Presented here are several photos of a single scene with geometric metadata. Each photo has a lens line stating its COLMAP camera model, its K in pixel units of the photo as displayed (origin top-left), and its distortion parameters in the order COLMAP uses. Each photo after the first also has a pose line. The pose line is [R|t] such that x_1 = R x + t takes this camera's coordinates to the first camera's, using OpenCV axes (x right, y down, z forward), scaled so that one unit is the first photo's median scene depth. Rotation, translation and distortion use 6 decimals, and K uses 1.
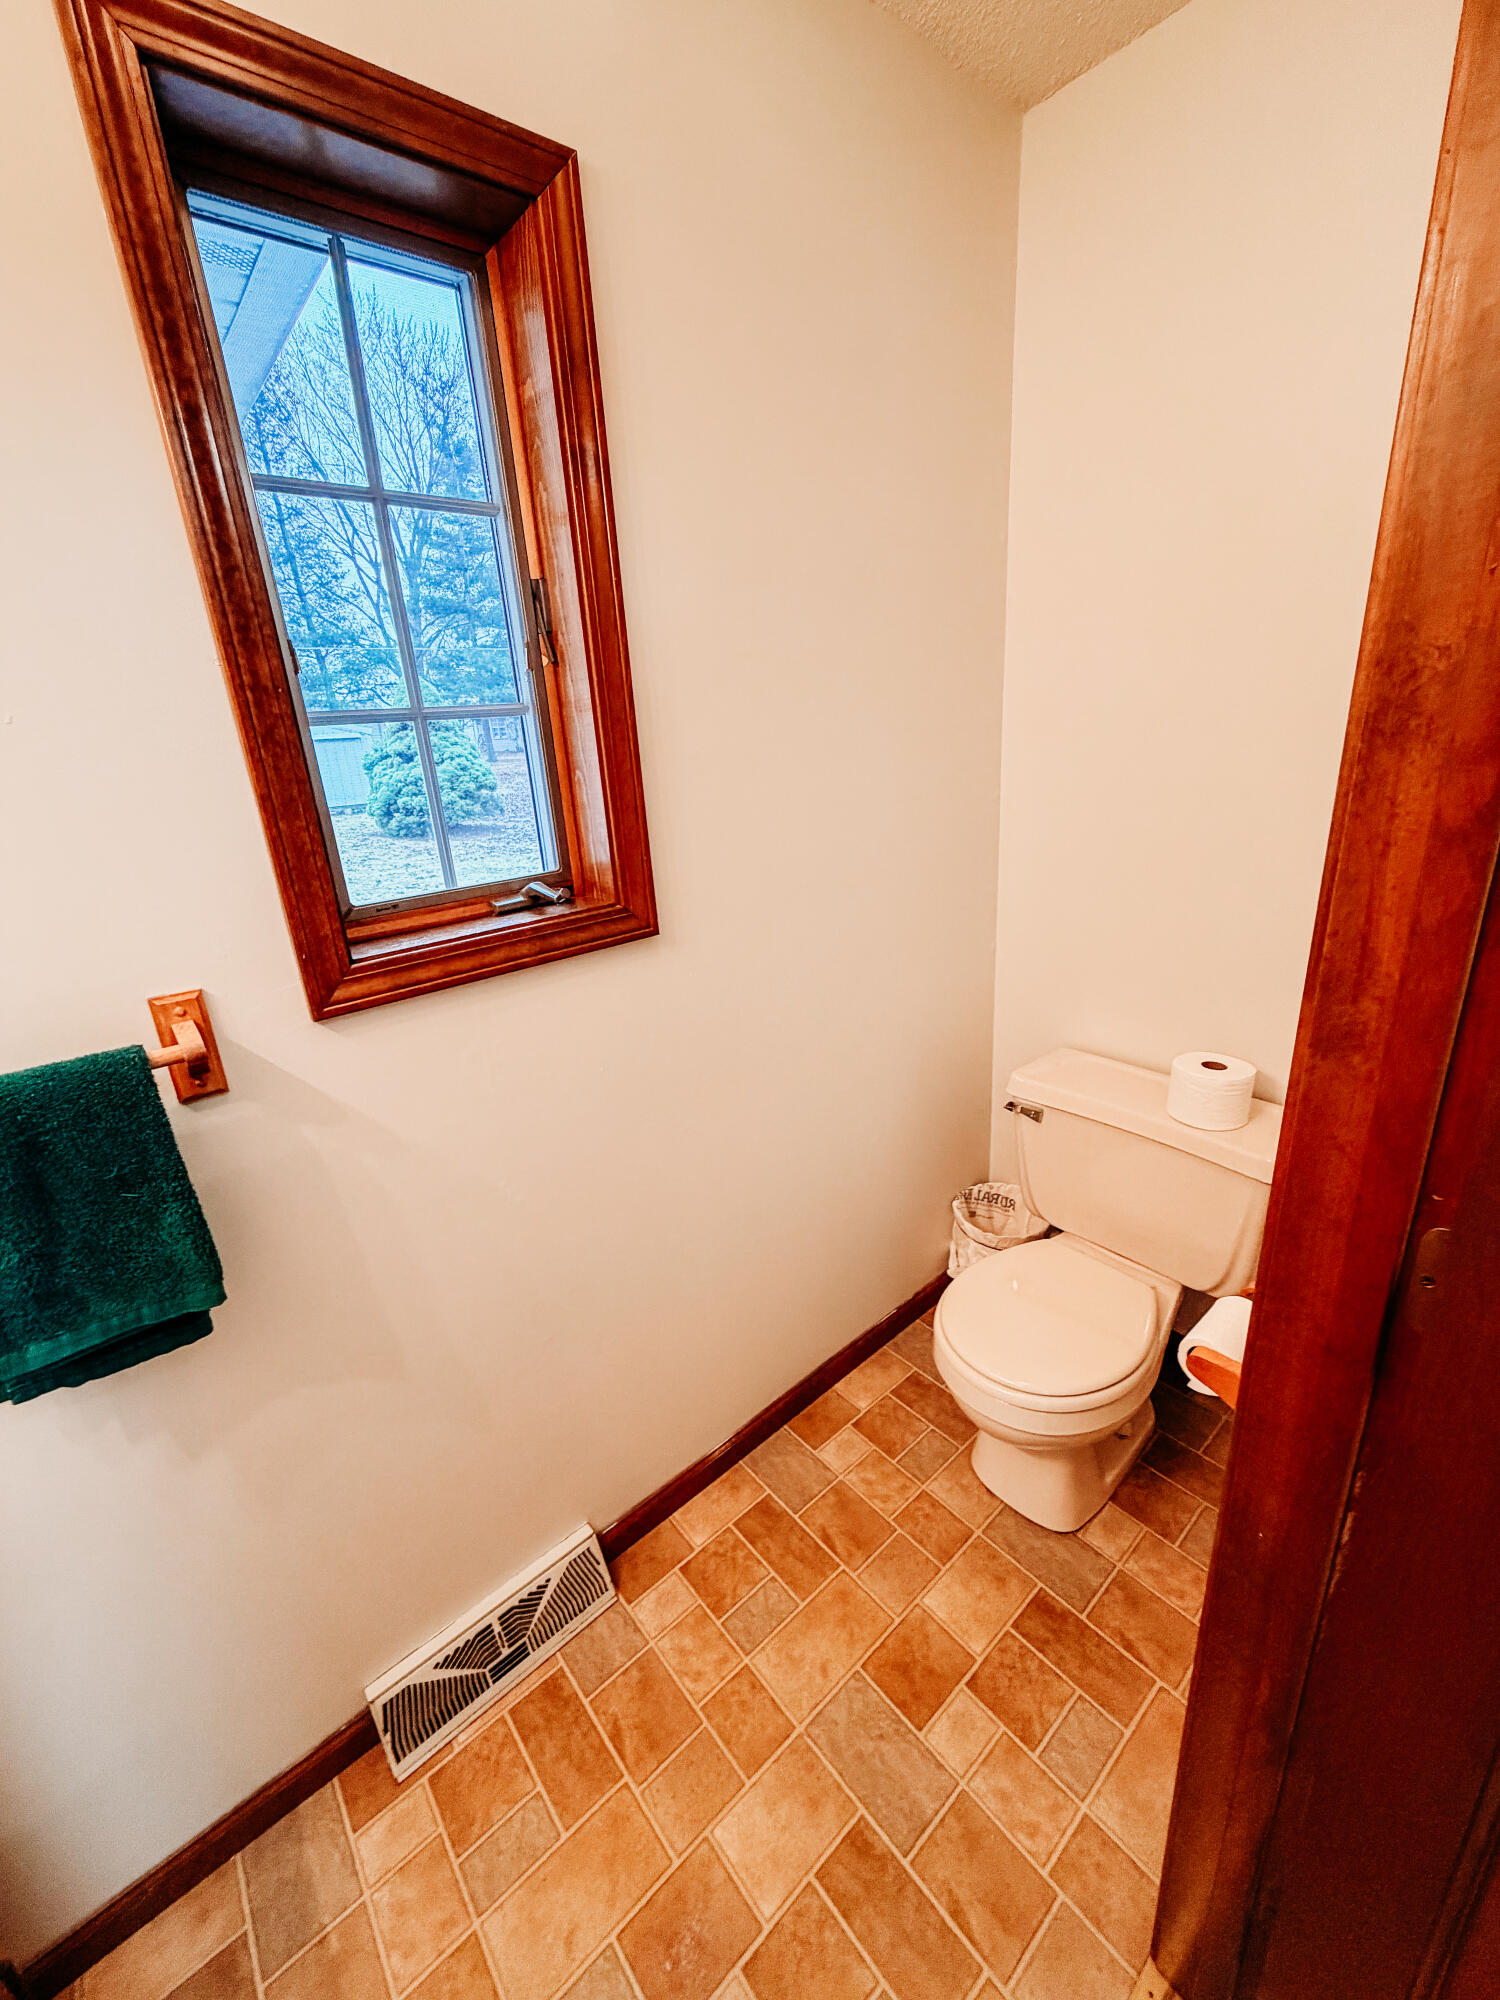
lens RADIAL K [[794.7, 0, 754.3], [0, 794.7, 997.7], [0, 0, 1]] dist [-0.000511, -0.000585]
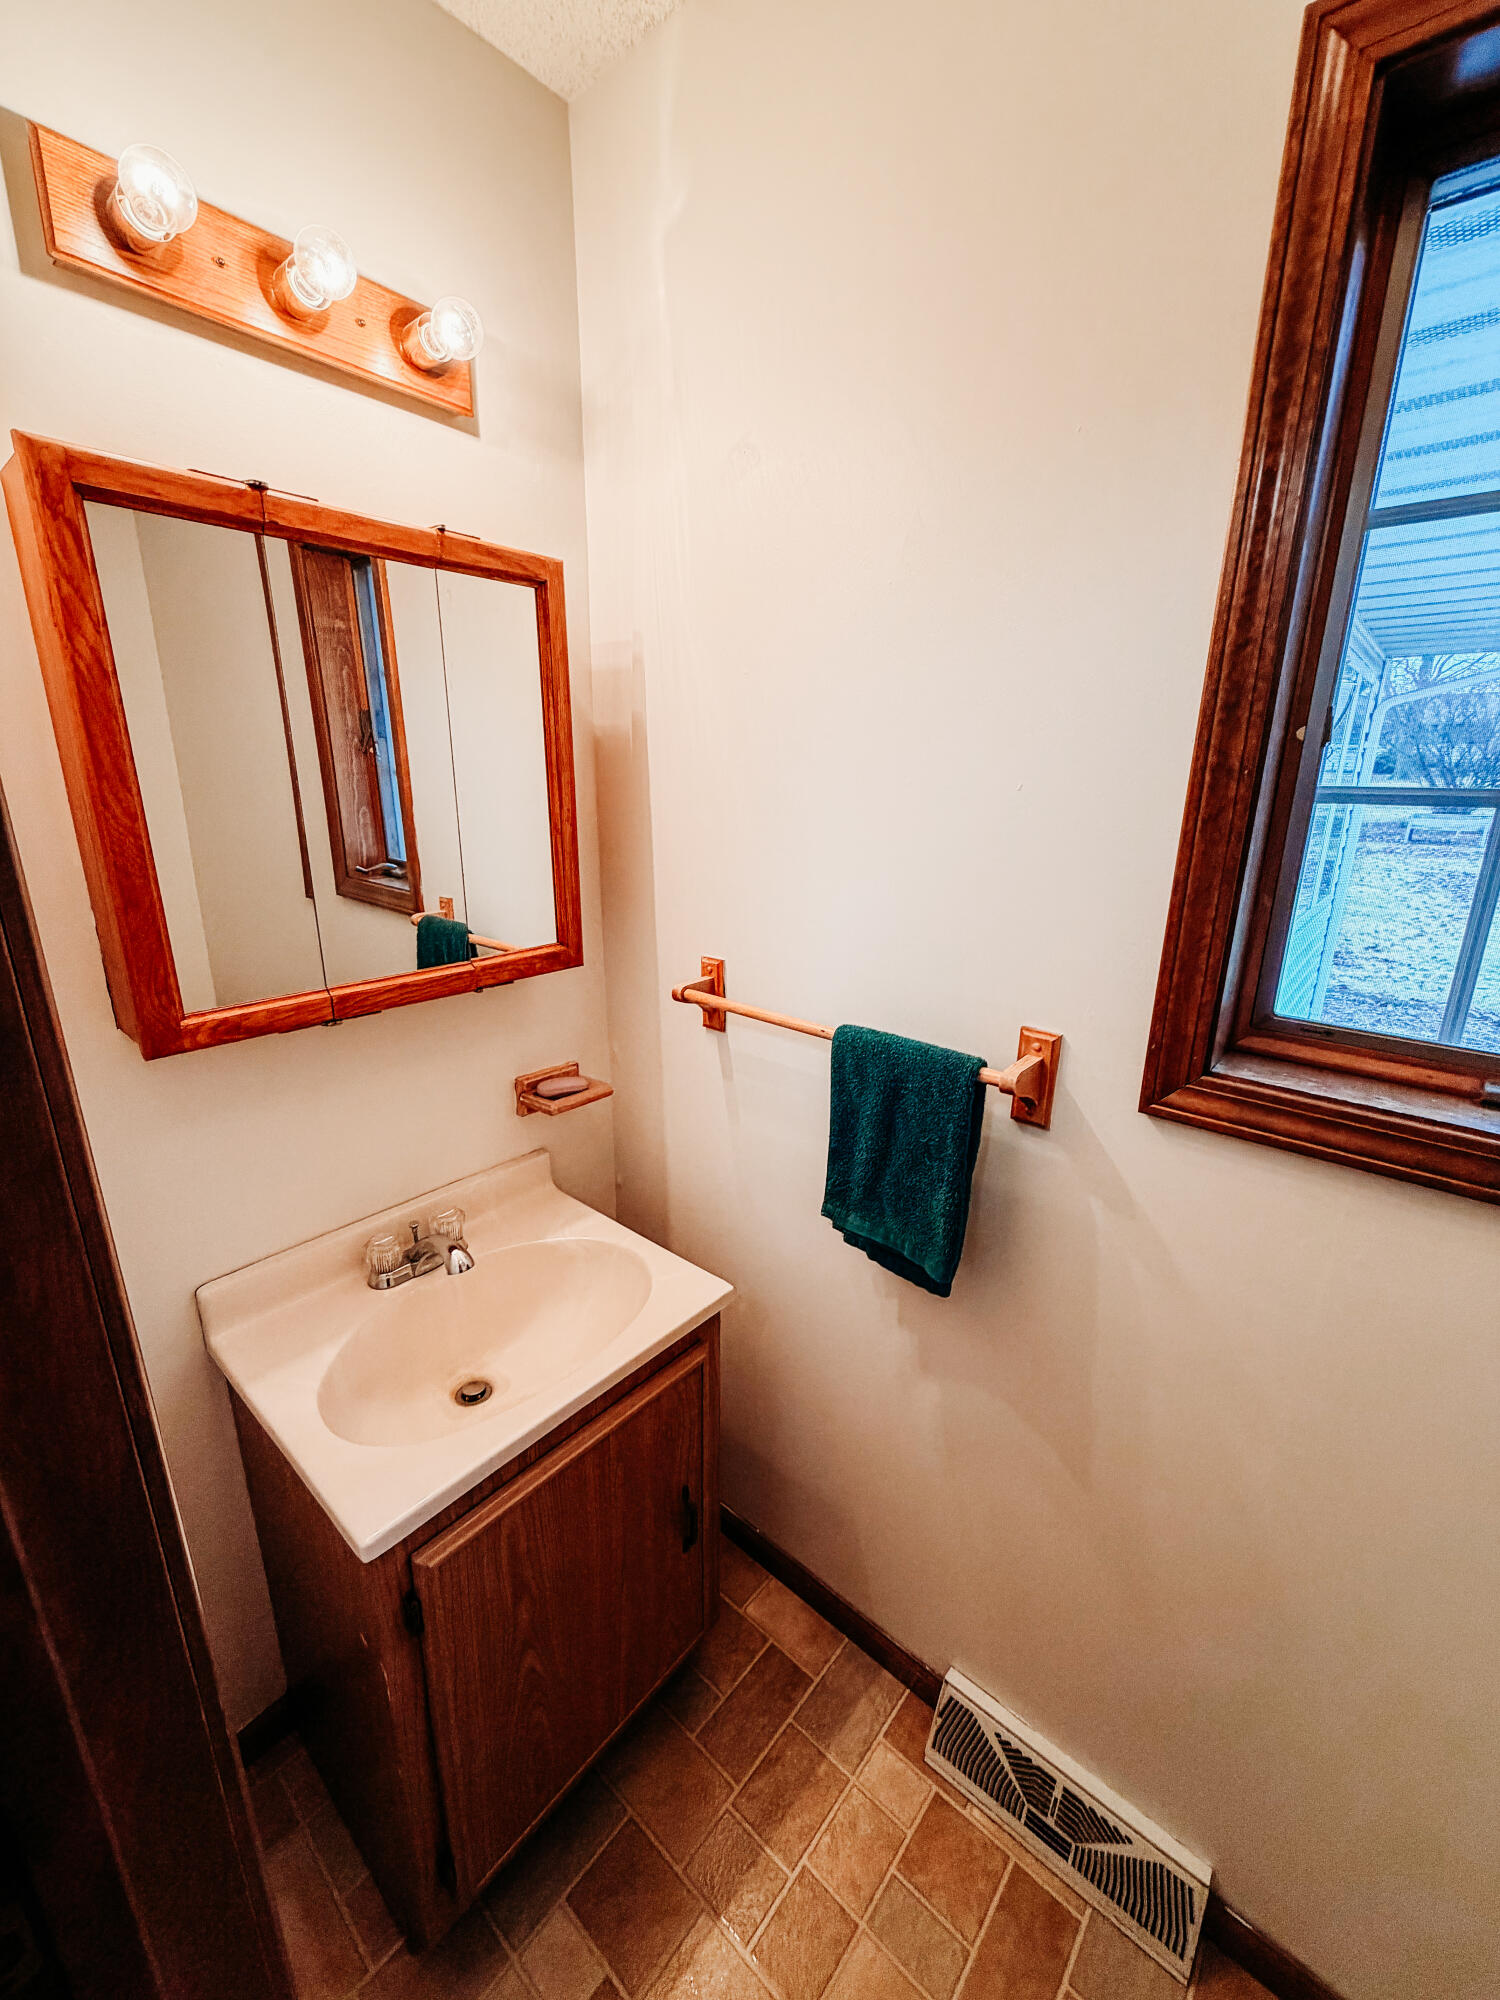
lens RADIAL K [[794.7, 0, 752.2], [0, 794.7, 998.3], [0, 0, 1]] dist [-0.000511, -0.000585]
pose [[0.150851, 0.338419, -0.928825, 0.200200], [-0.335556, 0.901322, 0.273900, -0.187648], [0.929864, 0.270355, 0.249524, 0.288082]]
